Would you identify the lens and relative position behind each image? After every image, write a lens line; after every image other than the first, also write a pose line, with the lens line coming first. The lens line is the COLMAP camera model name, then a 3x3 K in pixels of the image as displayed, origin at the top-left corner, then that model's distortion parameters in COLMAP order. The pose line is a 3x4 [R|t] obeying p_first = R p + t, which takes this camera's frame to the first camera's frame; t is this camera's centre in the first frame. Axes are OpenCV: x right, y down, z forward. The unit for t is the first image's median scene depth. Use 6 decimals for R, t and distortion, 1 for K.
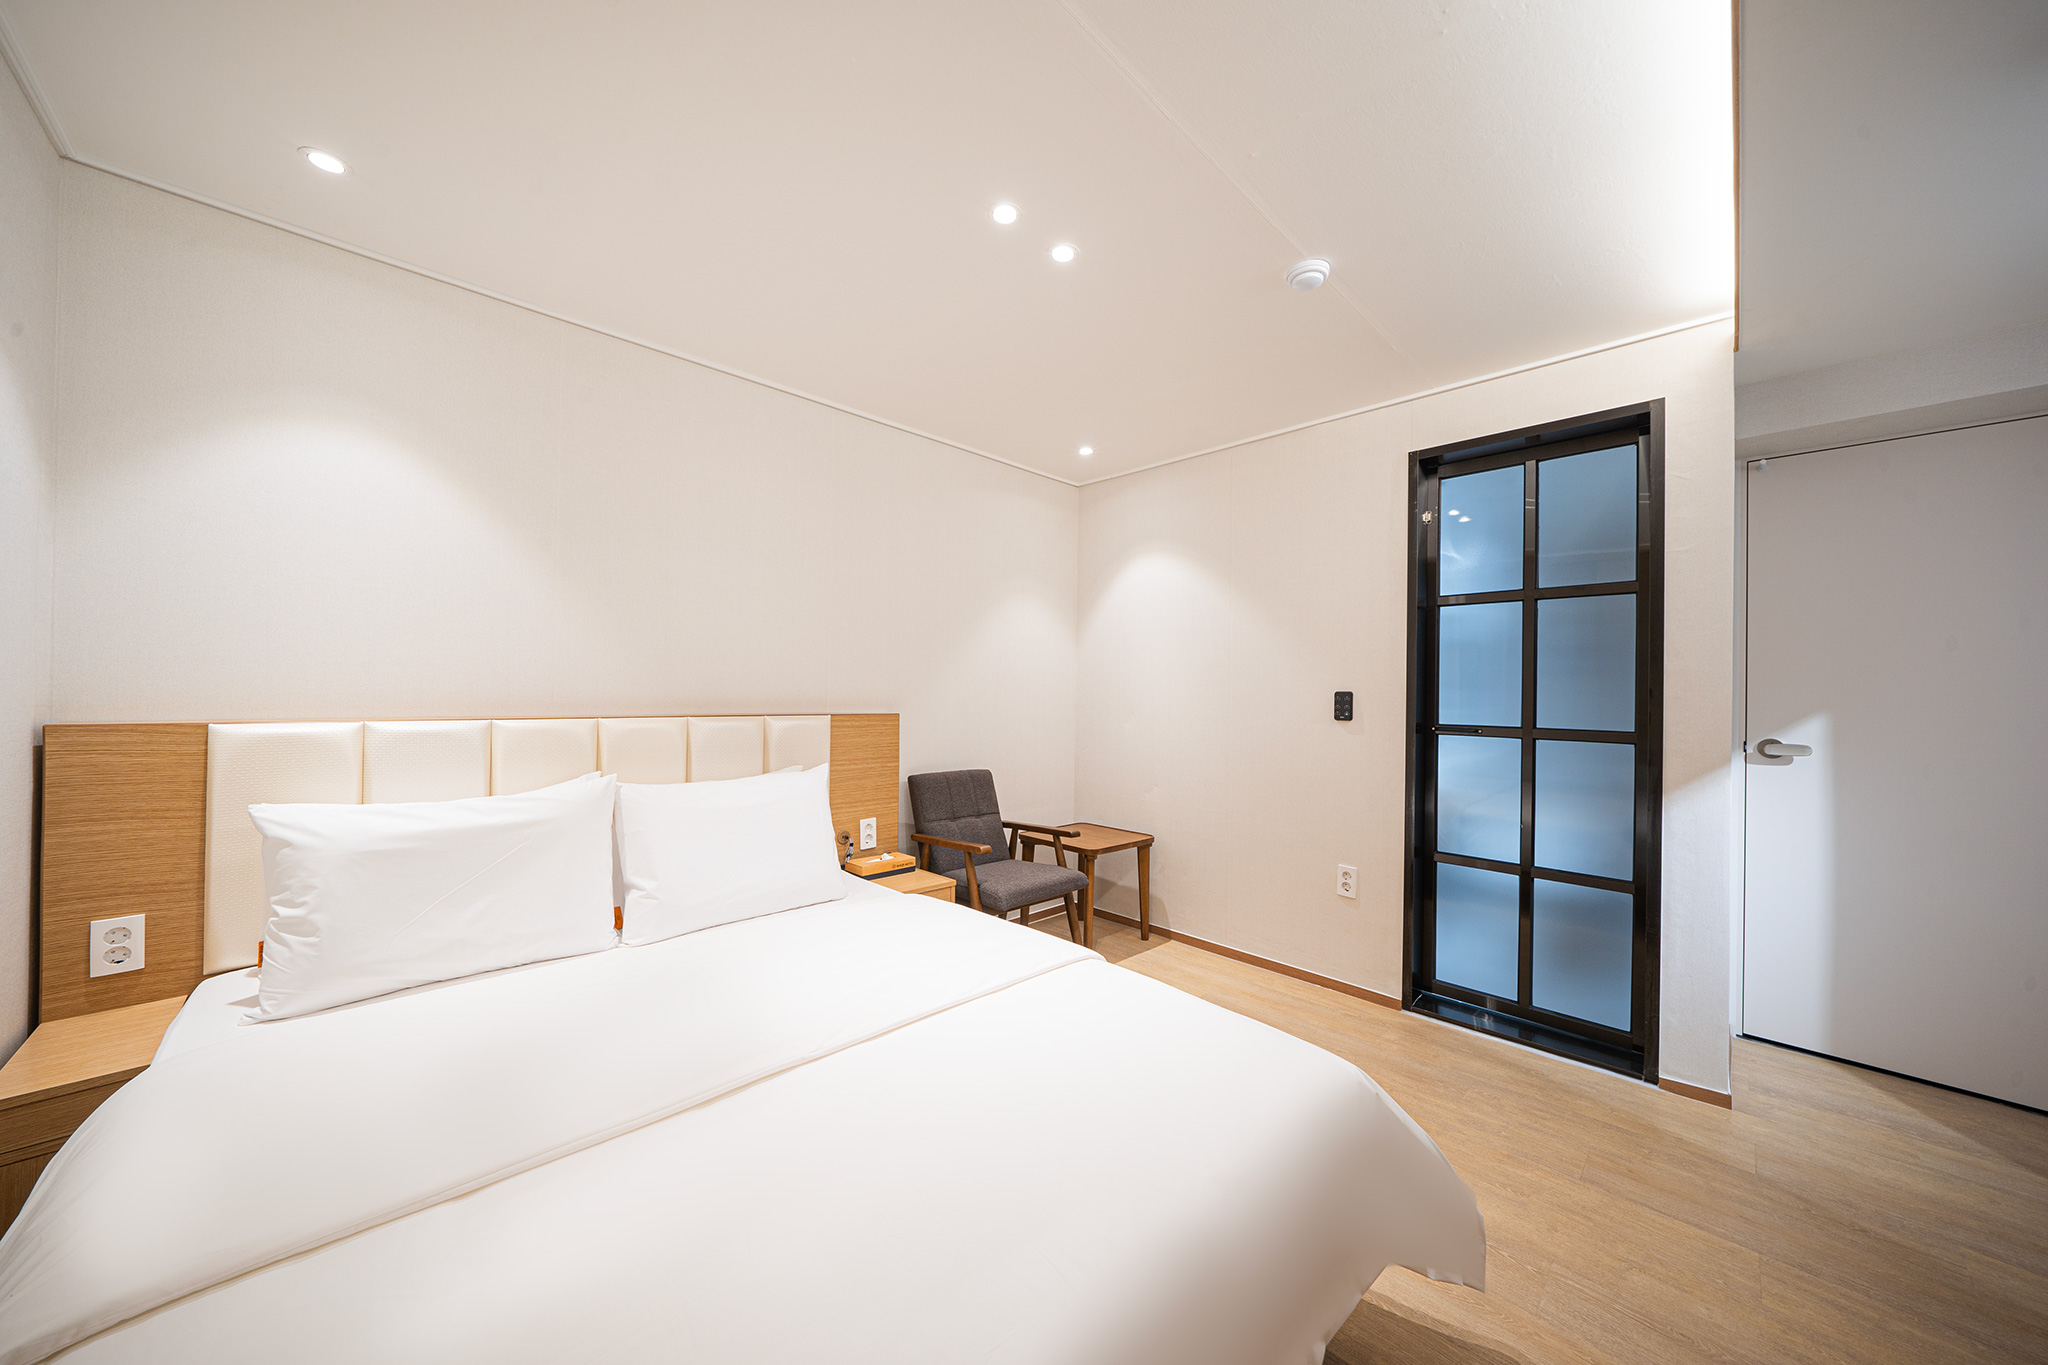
lens RADIAL K [[692.4, 0, 1025.8], [0, 692.4, 686.9], [0, 0, 1]] dist [-0.005337, -0.000057]
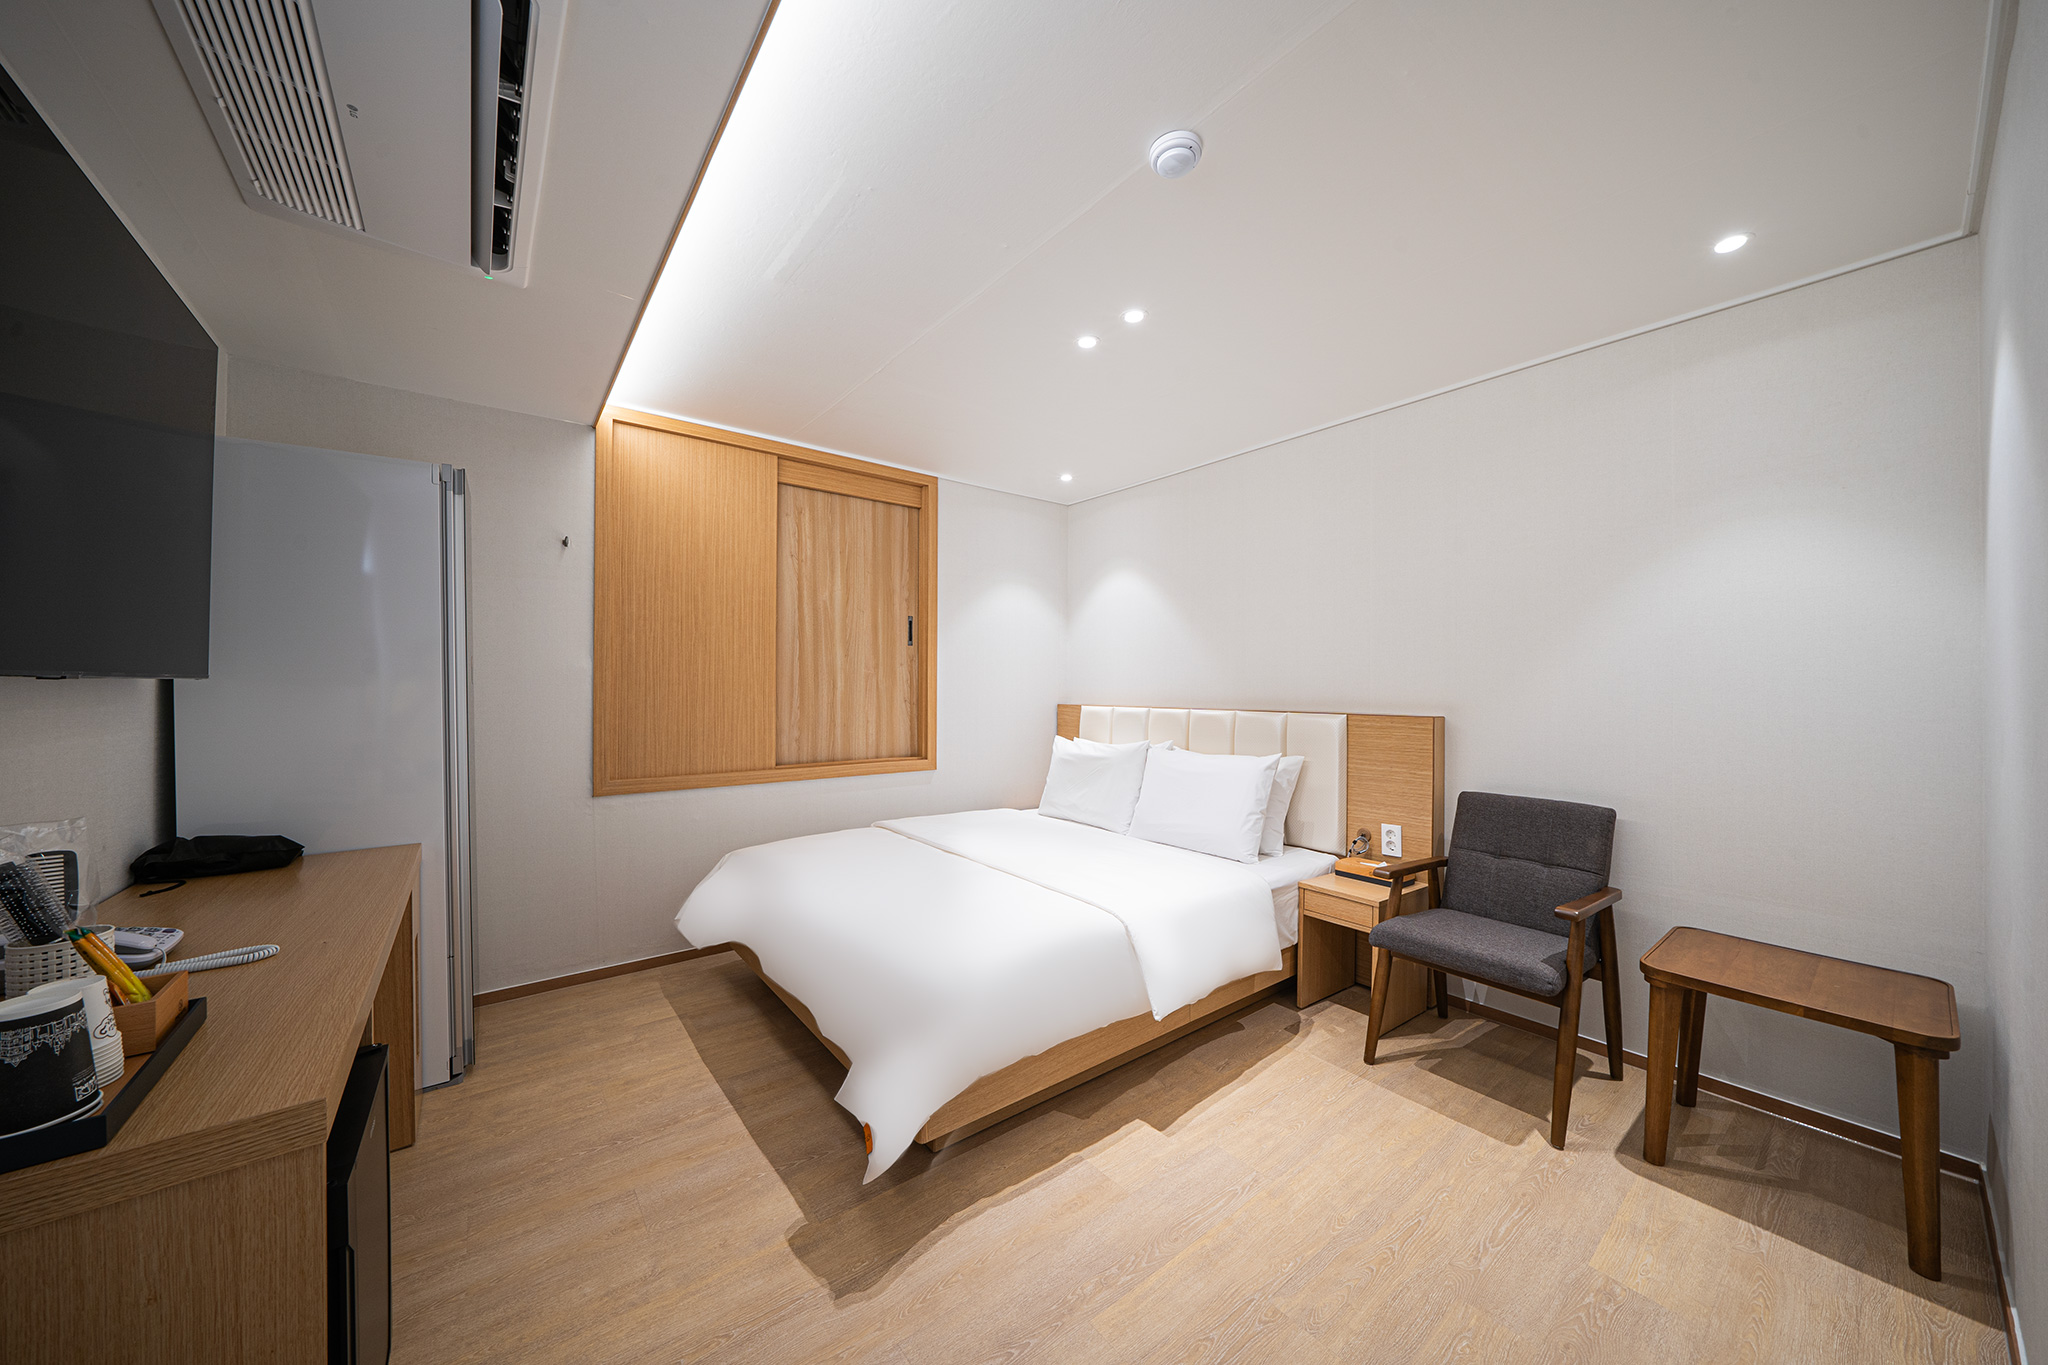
lens RADIAL K [[696.9, 0, 1024.0], [0, 696.9, 682.5], [0, 0, 1]] dist [-0.011856, -0.000072]
pose [[-0.112183, -0.021112, -0.993463, 0.871206], [0.000916, 0.999772, -0.021349, 0.015164], [0.993687, -0.003305, -0.112138, 0.664940]]
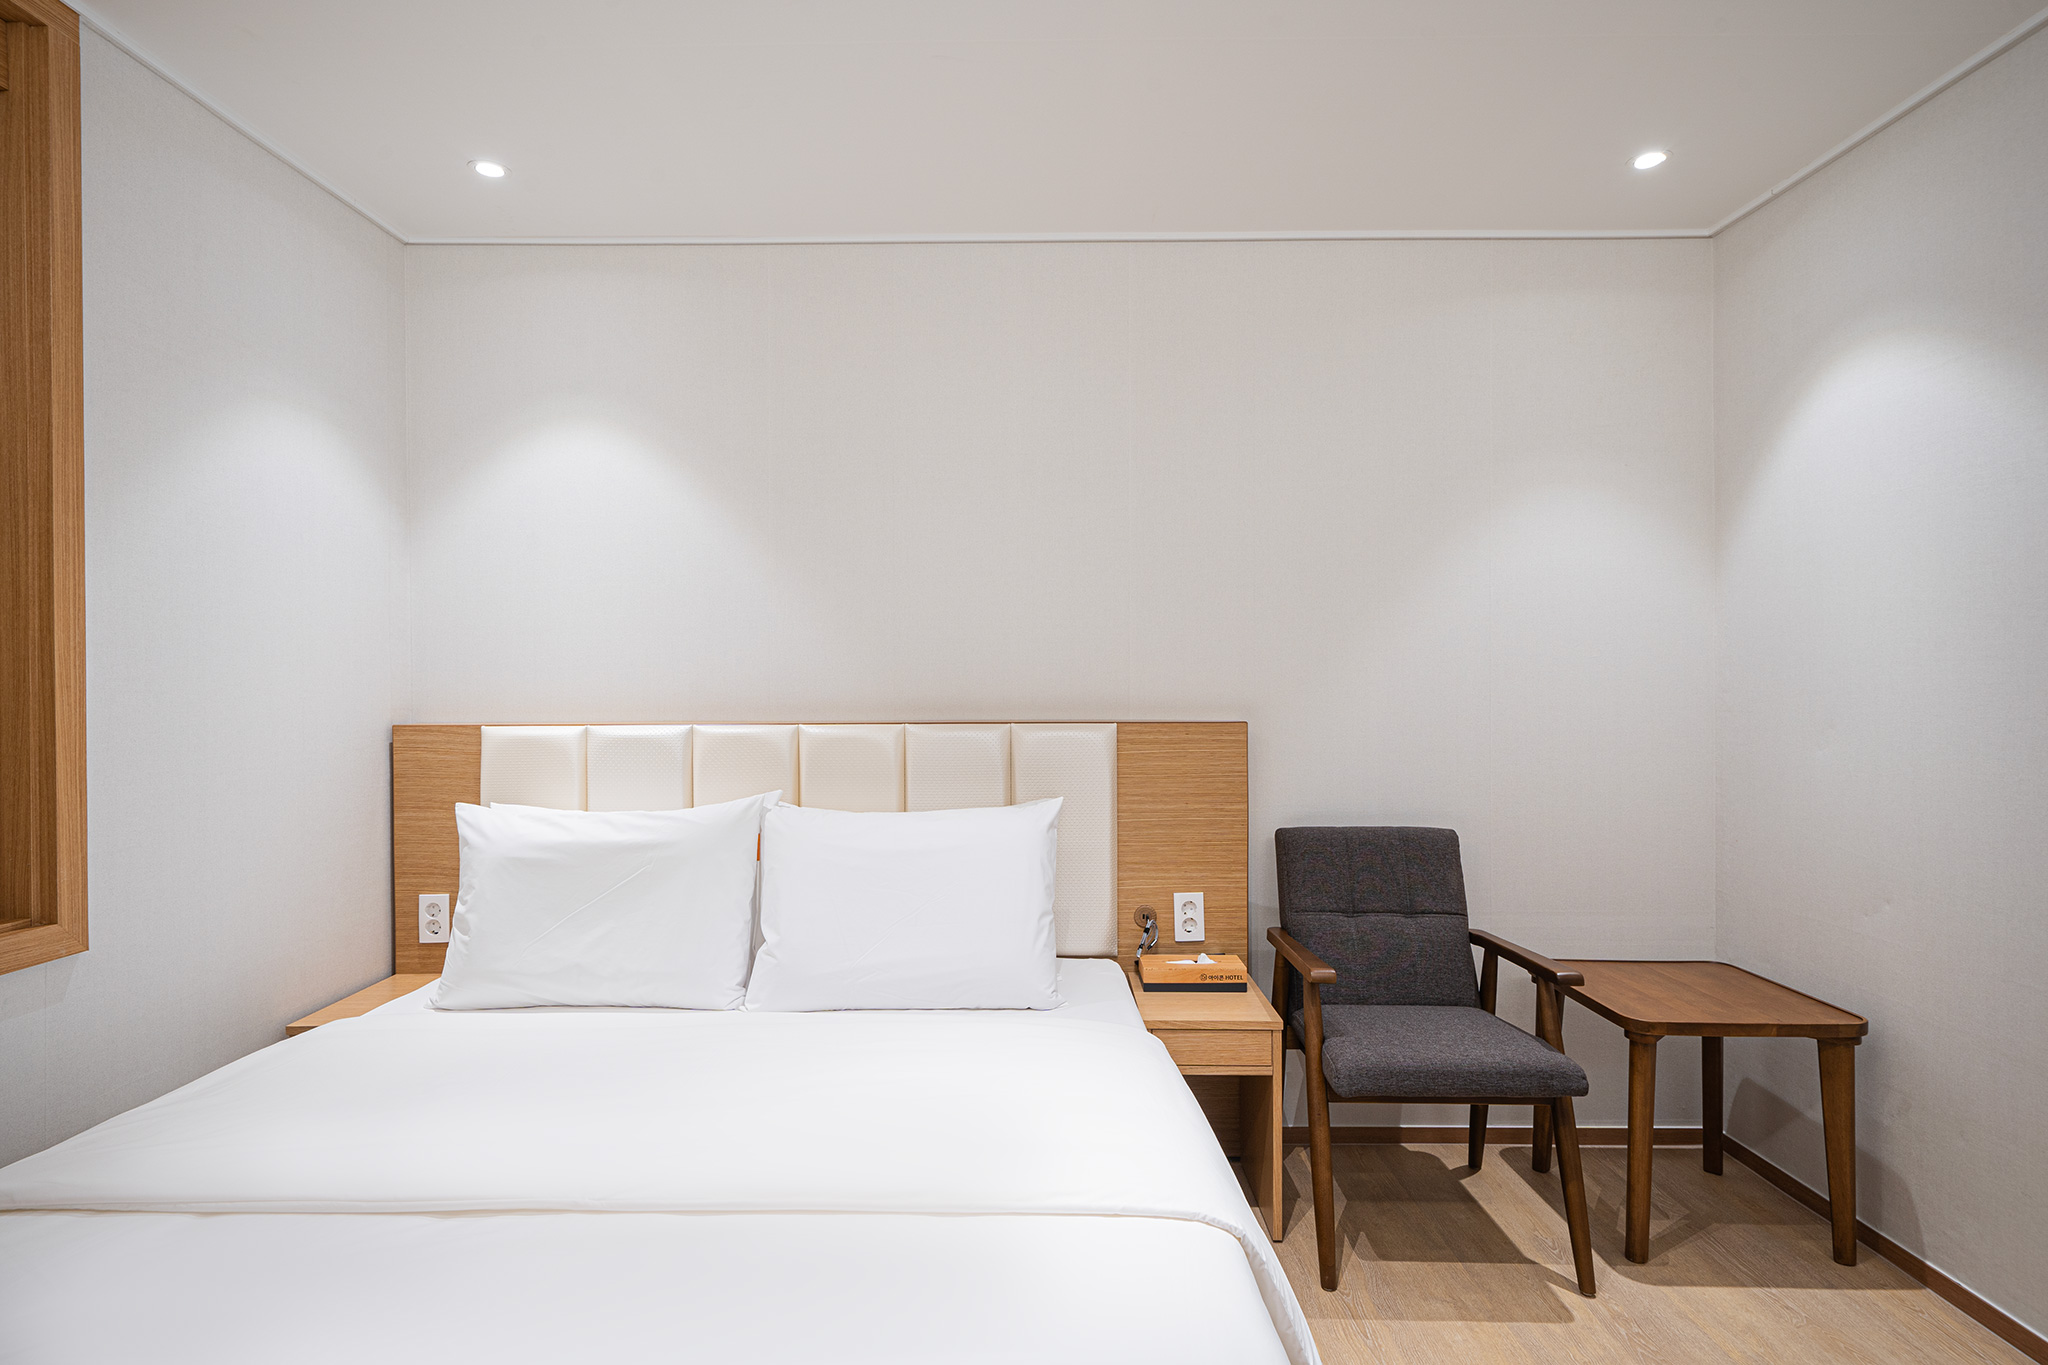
lens RADIAL K [[1056.8, 0, 1024.0], [0, 1056.8, 682.5], [0, 0, 1]] dist [0.000229, -0.000637]
pose [[0.712015, -0.016572, -0.701969, 0.363560], [0.019698, 0.999799, -0.003624, 0.005109], [0.701888, -0.011248, 0.712198, 0.255659]]
